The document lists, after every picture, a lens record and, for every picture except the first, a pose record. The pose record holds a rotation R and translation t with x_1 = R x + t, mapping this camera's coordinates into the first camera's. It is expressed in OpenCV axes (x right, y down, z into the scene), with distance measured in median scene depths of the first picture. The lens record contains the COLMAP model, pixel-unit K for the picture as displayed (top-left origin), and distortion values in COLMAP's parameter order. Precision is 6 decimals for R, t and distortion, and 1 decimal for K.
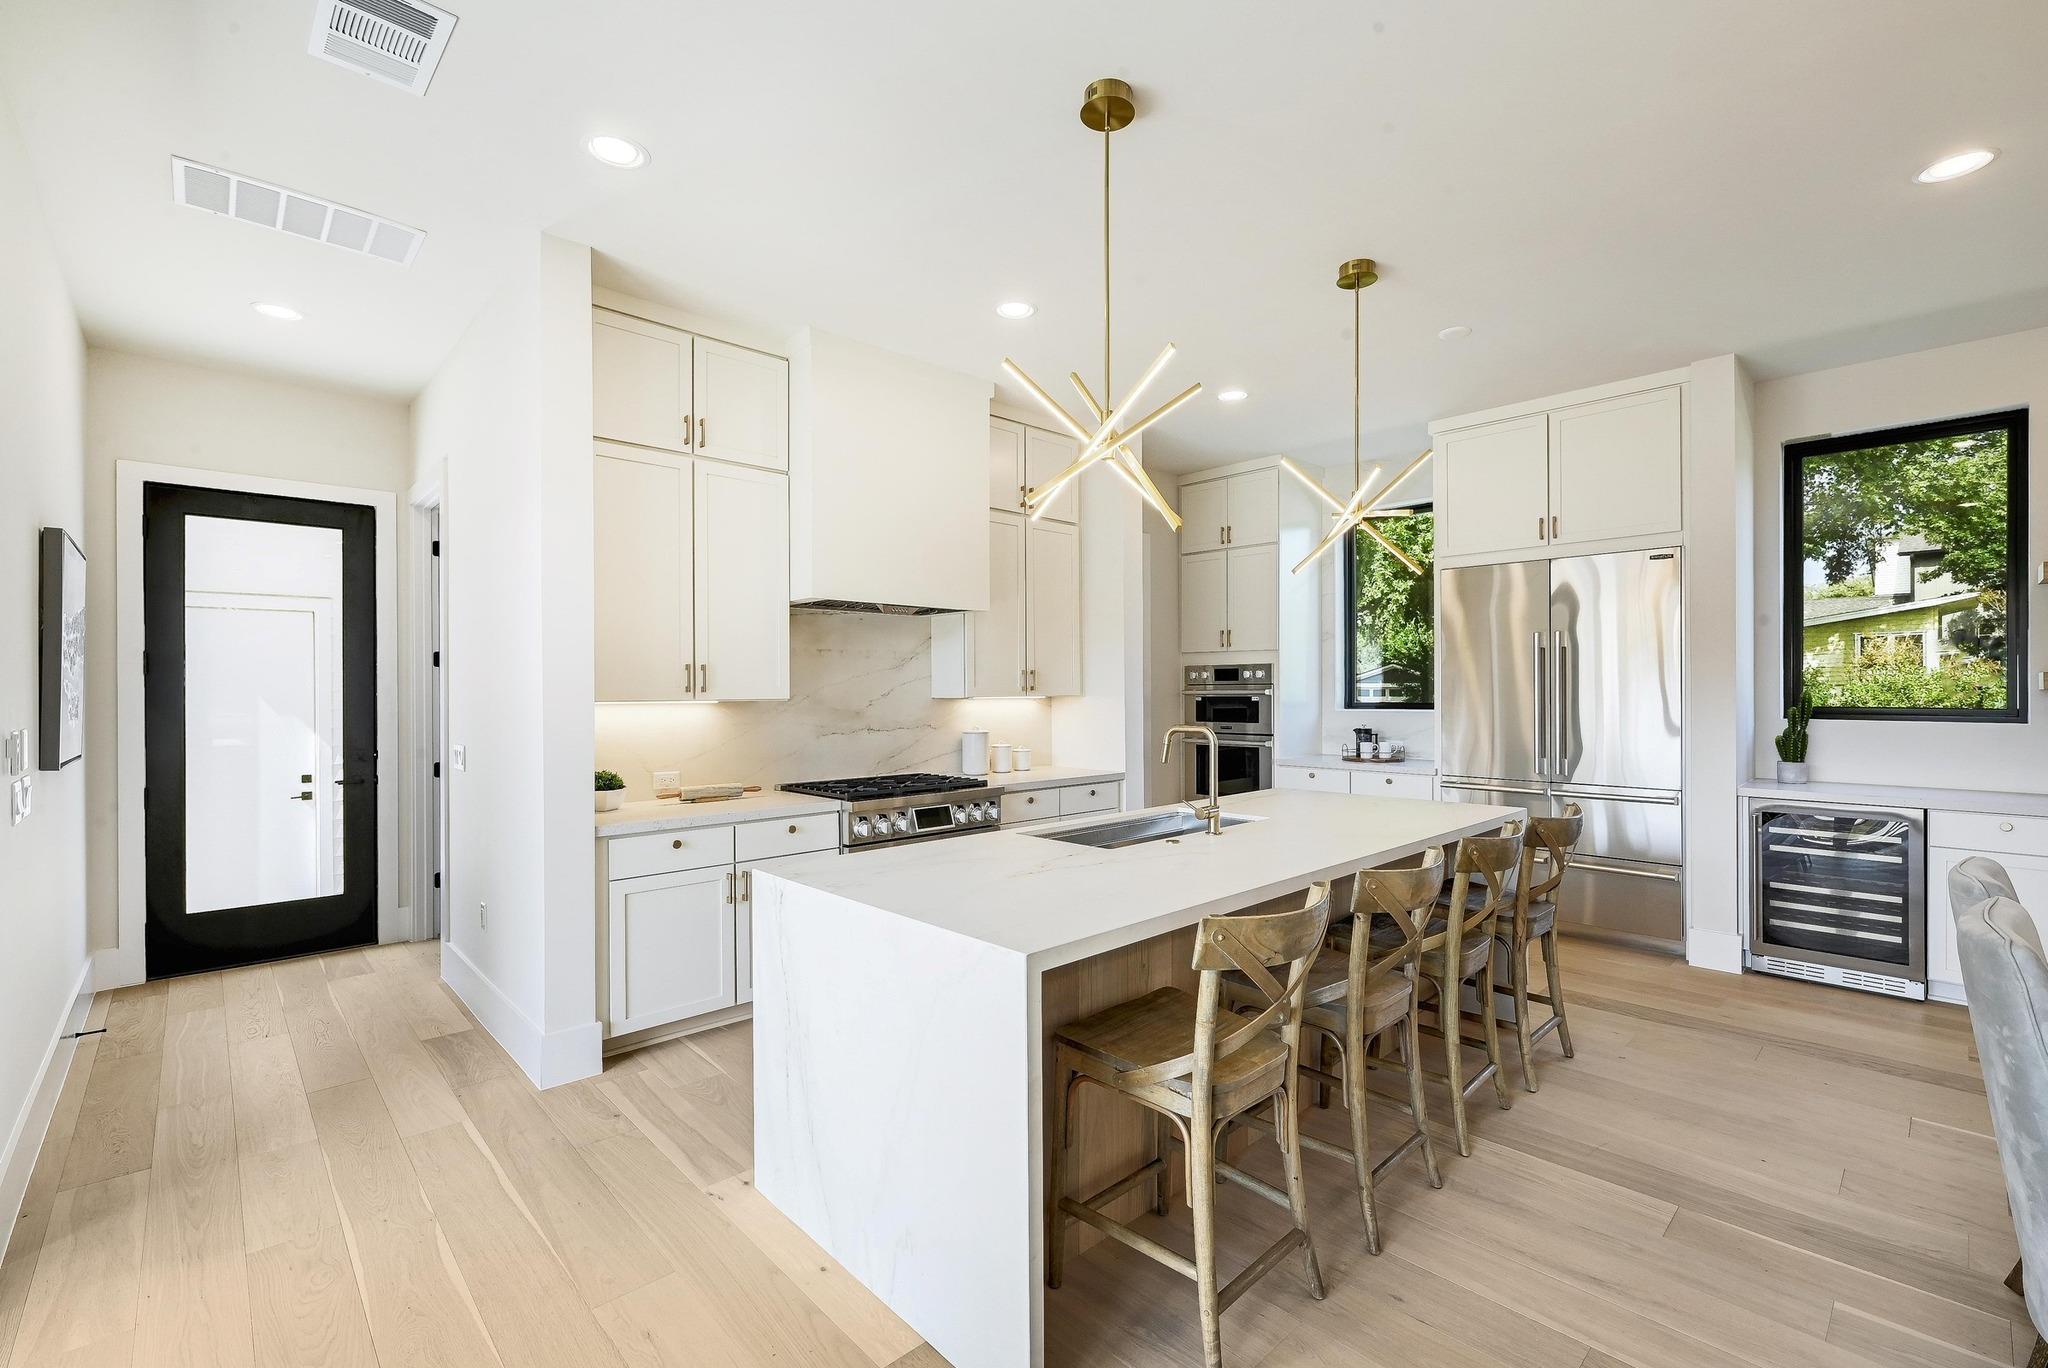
lens RADIAL K [[877.0, 0, 1007.2], [0, 877.0, 689.0], [0, 0, 1]] dist [0.001894, 0.000356]
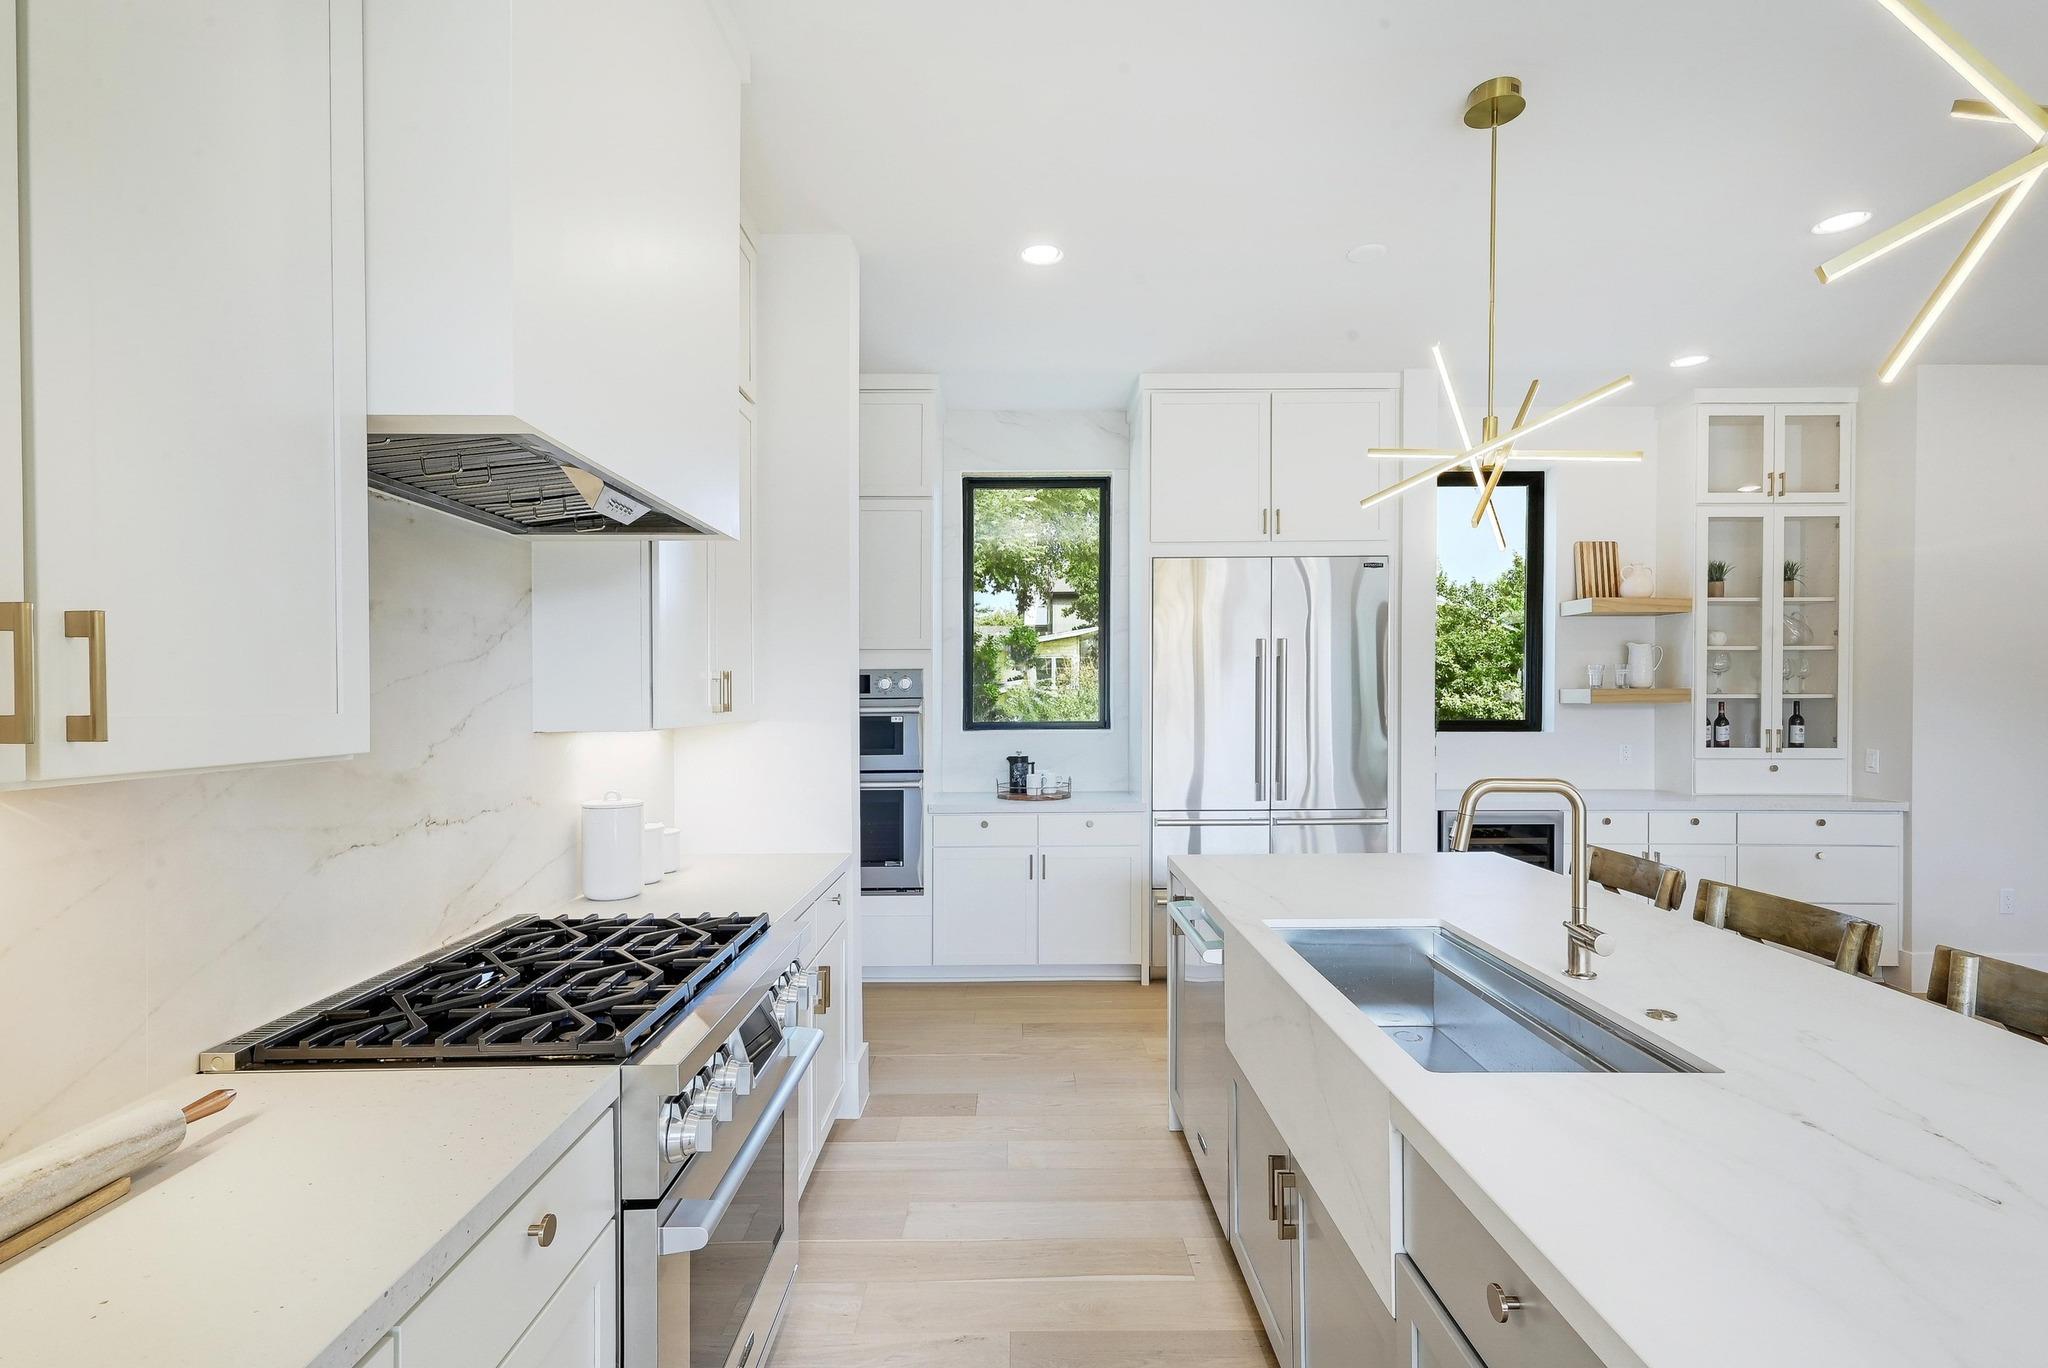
lens RADIAL K [[985.8, 0, 1013.8], [0, 985.8, 690.9], [0, 0, 1]] dist [0.001573, -0.000089]
pose [[0.686854, 0.003836, 0.726785, -0.295369], [0.004547, 0.999944, -0.009575, -0.004374], [-0.726781, 0.009881, 0.686798, 0.552446]]
